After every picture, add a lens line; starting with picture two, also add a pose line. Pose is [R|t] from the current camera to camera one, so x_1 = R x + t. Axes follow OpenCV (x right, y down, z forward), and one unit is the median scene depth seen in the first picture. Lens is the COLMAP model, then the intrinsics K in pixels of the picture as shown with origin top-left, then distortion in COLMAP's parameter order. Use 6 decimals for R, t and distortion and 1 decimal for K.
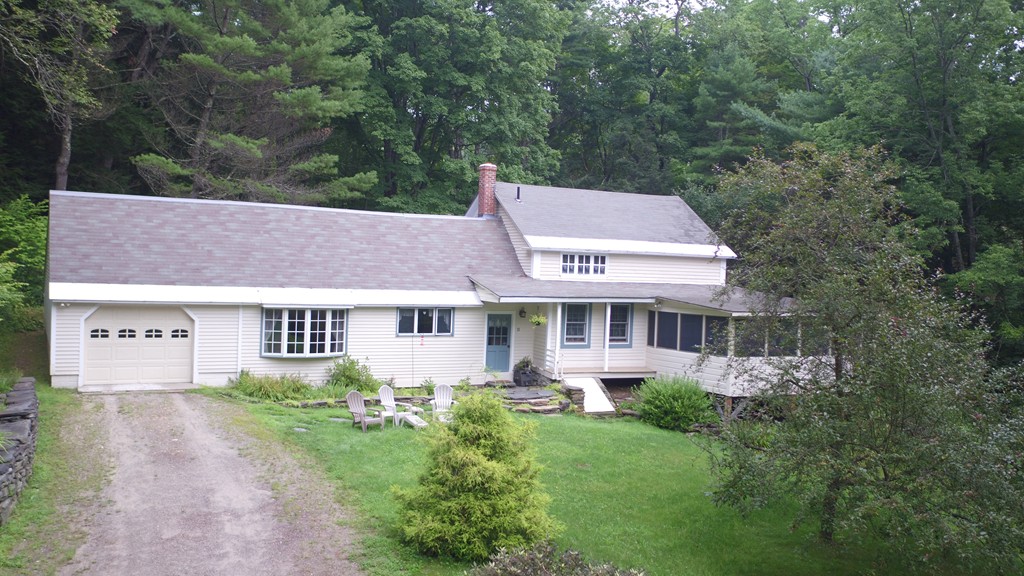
lens RADIAL K [[906.1, 0, 512.0], [0, 906.1, 288.0], [0, 0, 1]] dist [-0.007522, 0.006293]
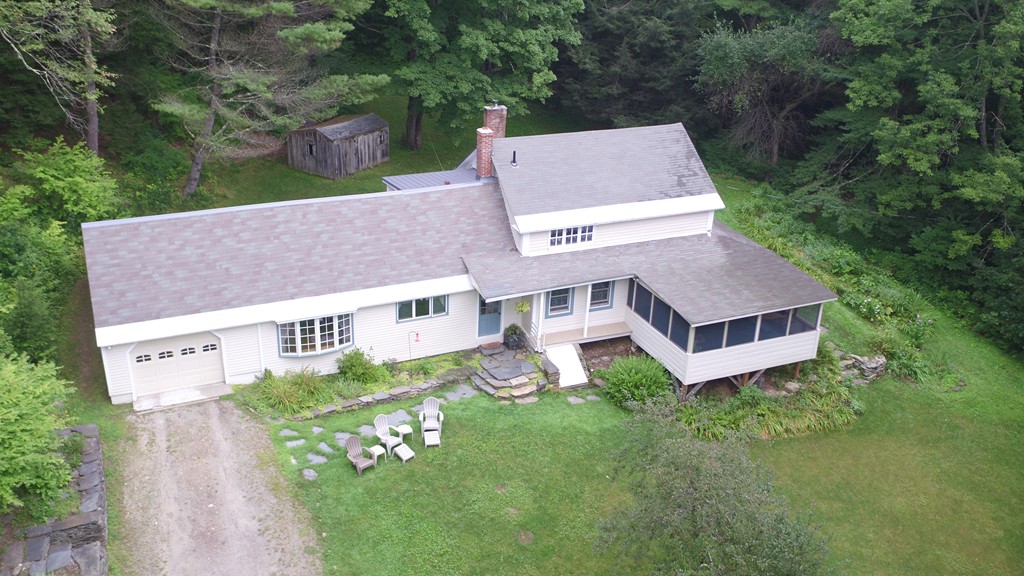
lens RADIAL K [[906.1, 0, 512.0], [0, 906.1, 288.0], [0, 0, 1]] dist [-0.007522, 0.006293]
pose [[0.996984, 0.035121, -0.069209, 0.095313], [-0.004434, 0.916070, 0.400993, -0.447392], [0.077483, -0.399476, 0.913463, -0.016922]]
